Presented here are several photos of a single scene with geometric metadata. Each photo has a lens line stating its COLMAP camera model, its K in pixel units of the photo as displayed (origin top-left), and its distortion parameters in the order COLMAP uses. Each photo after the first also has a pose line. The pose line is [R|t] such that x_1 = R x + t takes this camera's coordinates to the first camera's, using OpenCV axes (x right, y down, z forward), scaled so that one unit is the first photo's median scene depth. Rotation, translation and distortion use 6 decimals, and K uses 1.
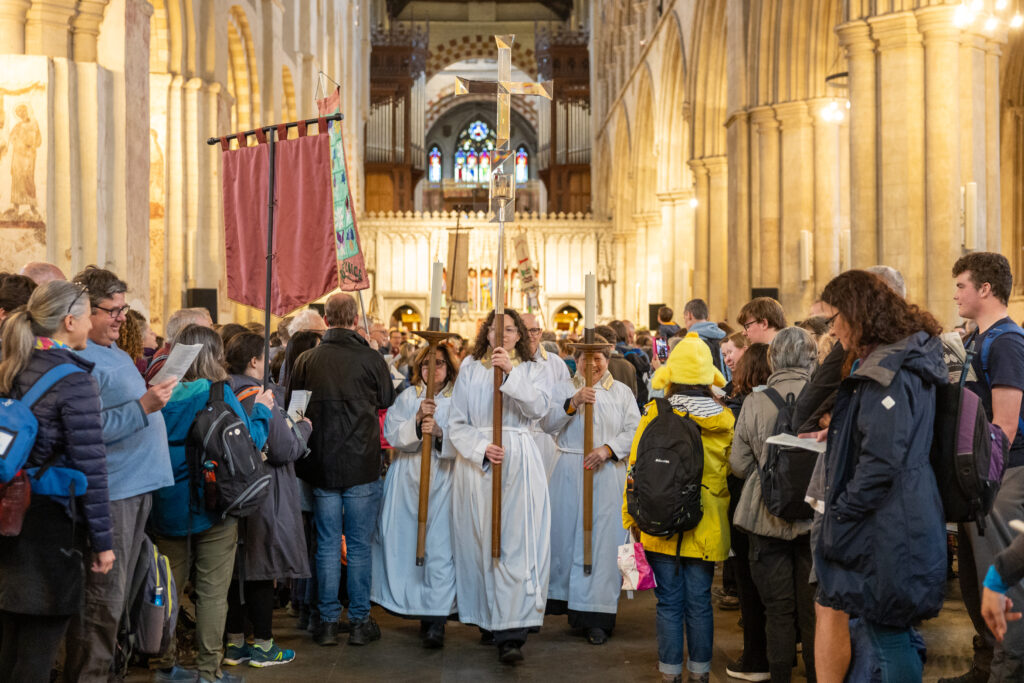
lens RADIAL K [[1434.6, 0, 512.0], [0, 1434.6, 341.5], [0, 0, 1]] dist [0.009541, -0.121346]
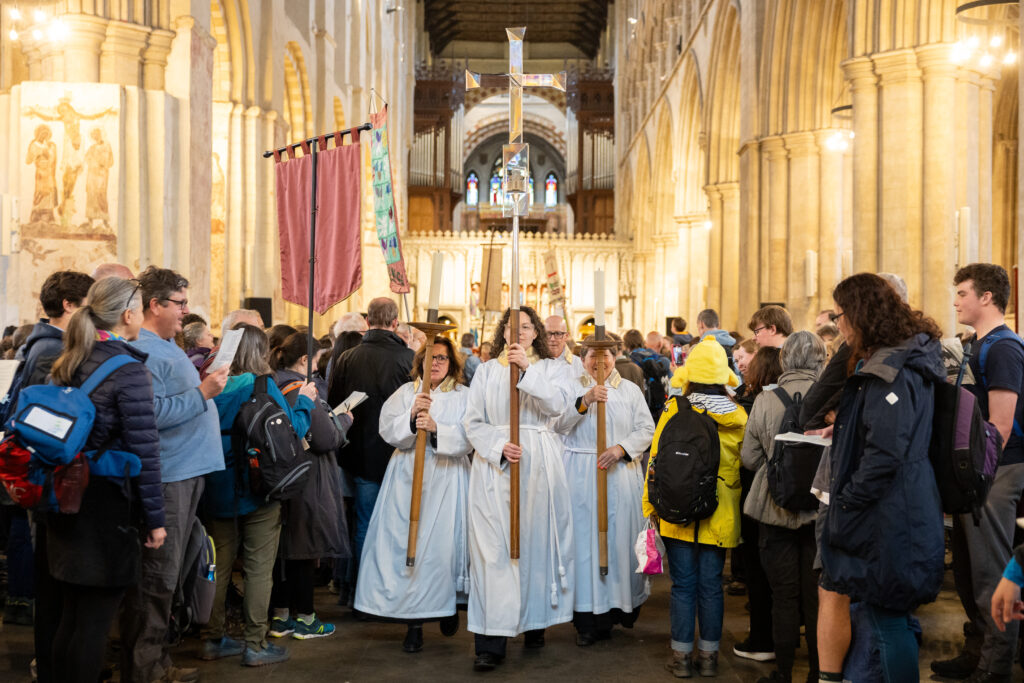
lens RADIAL K [[1444.4, 0, 485.0], [0, 1444.4, 342.0], [0, 0, 1]] dist [-0.041906, 0.070337]
pose [[0.999468, 0.010642, -0.030827, -0.008119], [-0.009966, 0.999708, 0.022028, -0.029109], [0.031052, -0.021709, 0.999282, -0.101010]]
